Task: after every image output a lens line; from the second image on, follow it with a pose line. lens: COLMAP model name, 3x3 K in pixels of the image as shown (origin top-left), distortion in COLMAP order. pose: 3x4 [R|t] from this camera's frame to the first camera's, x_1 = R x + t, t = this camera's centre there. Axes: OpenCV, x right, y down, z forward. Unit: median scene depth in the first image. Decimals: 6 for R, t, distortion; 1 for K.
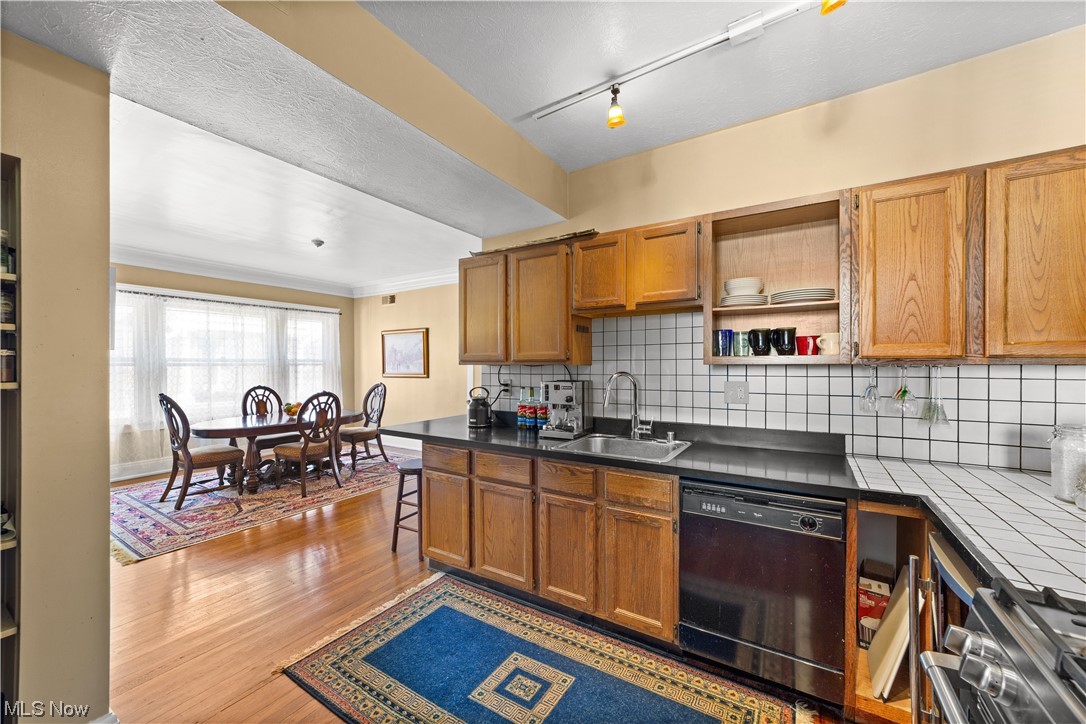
lens RADIAL K [[421.8, 0, 545.4], [0, 421.8, 367.1], [0, 0, 1]] dist [-0.016461, 0.007457]
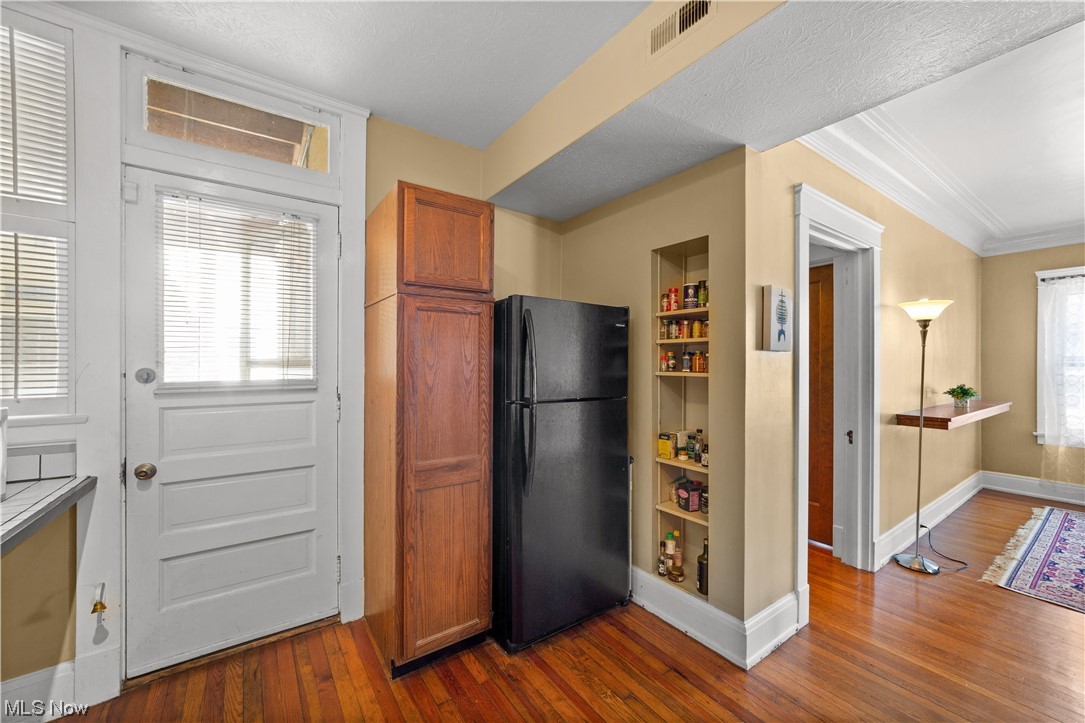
lens RADIAL K [[421.4, 0, 546.1], [0, 421.4, 360.7], [0, 0, 1]] dist [-0.016461, 0.007457]
pose [[-0.383411, -0.005804, -0.923559, 0.232521], [-0.010109, 0.999947, -0.002088, -0.001108], [0.923522, 0.008536, -0.383450, 0.506160]]
